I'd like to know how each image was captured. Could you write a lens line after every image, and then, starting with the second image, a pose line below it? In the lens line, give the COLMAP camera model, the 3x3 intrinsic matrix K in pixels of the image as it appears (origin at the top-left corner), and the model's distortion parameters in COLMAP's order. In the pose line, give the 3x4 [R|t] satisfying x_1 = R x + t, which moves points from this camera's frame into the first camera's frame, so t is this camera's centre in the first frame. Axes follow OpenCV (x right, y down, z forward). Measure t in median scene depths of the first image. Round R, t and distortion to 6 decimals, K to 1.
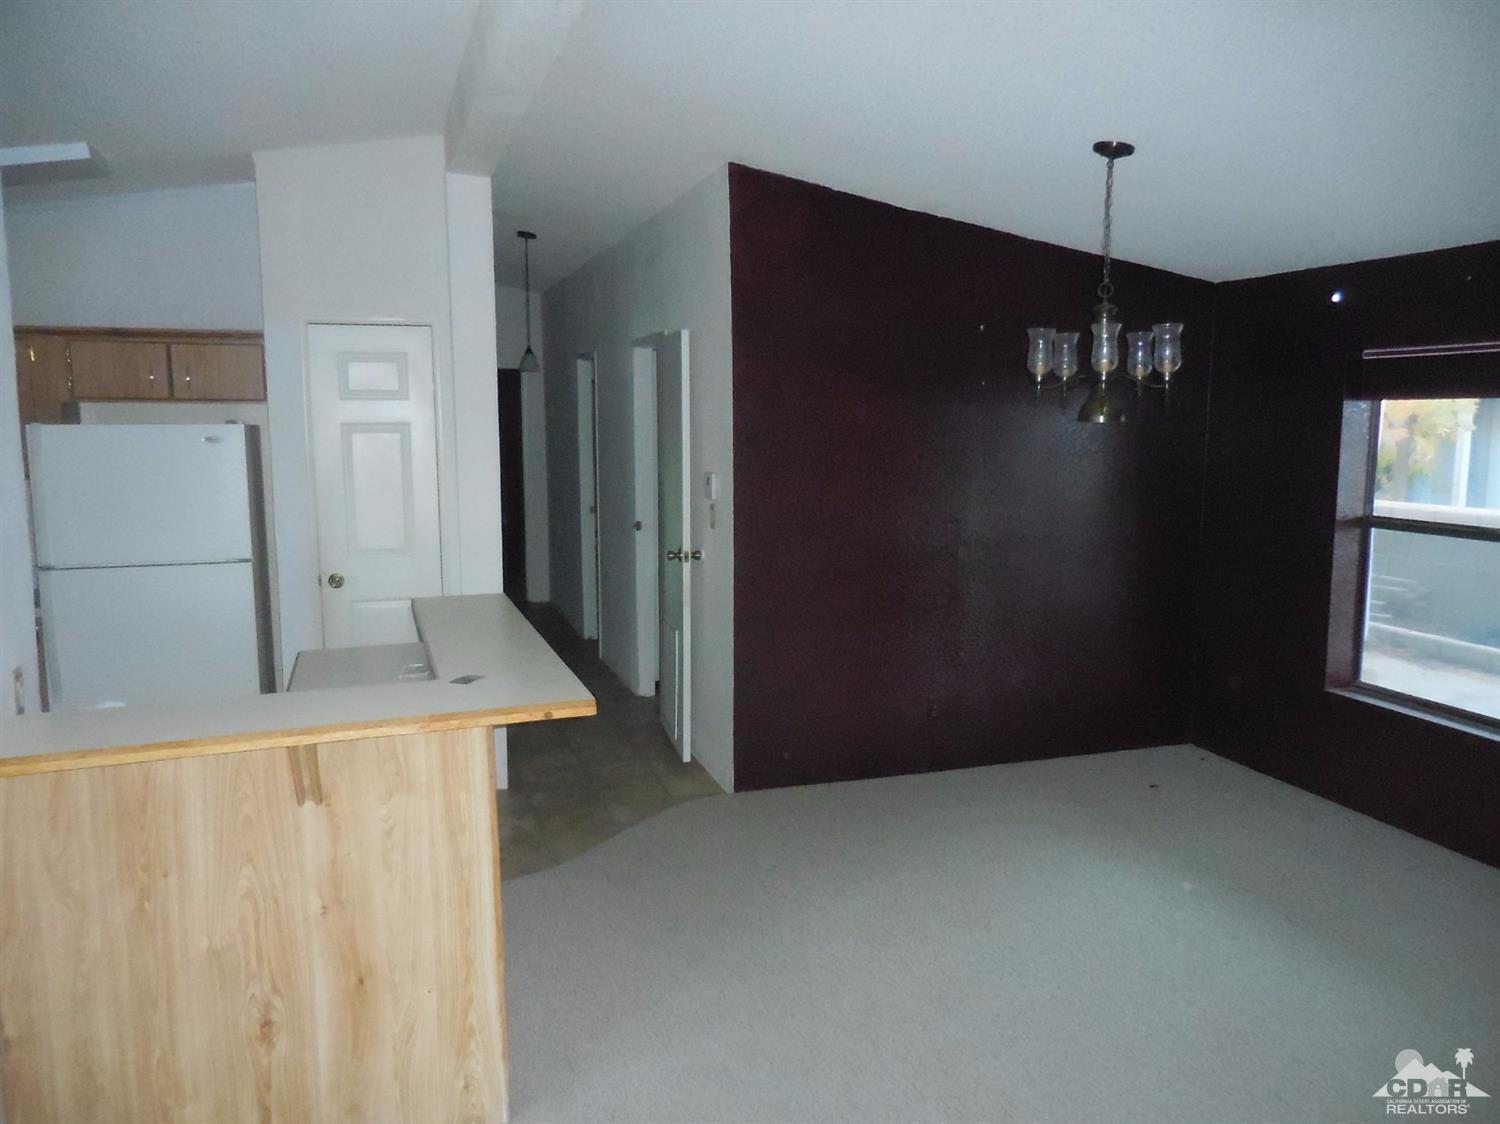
lens RADIAL K [[1155.0, 0, 750.0], [0, 1155.0, 571.6], [0, 0, 1]] dist [0.020544, 0.001388]
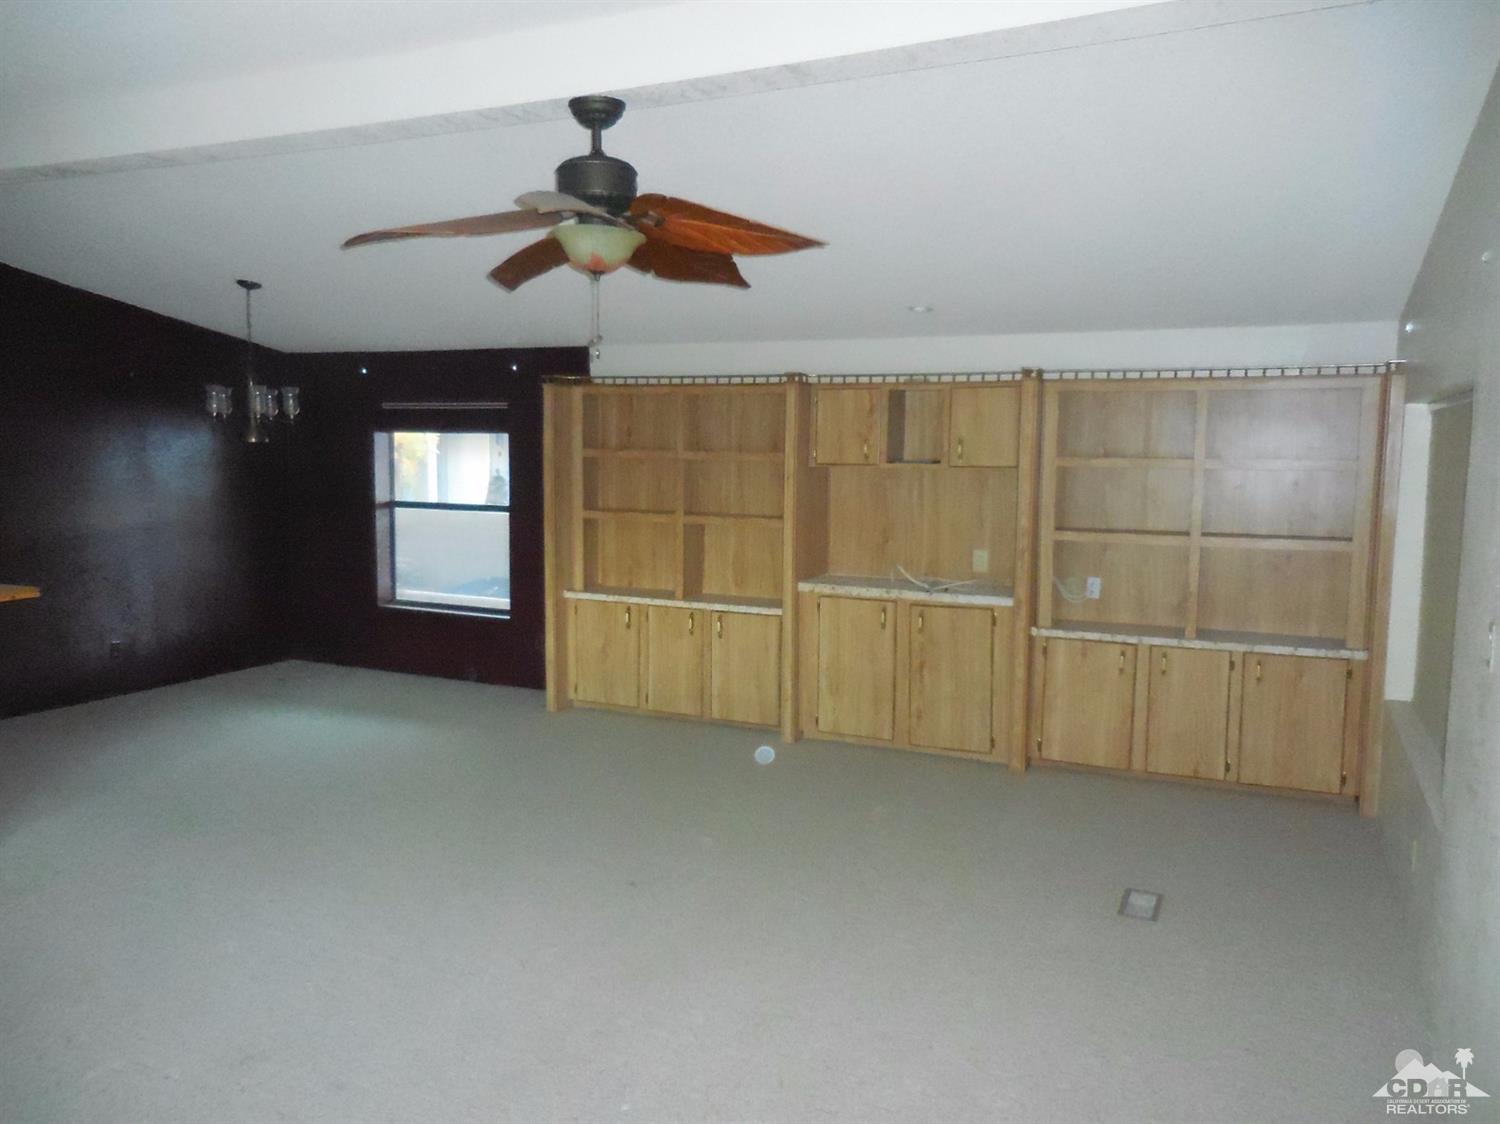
lens RADIAL K [[1155.0, 0, 750.0], [0, 1155.0, 571.6], [0, 0, 1]] dist [0.020544, 0.001388]
pose [[0.681594, -0.067568, 0.728604, -0.343885], [0.084830, 0.996310, 0.013038, 0.076099], [-0.726797, 0.052921, 0.684811, -0.519590]]
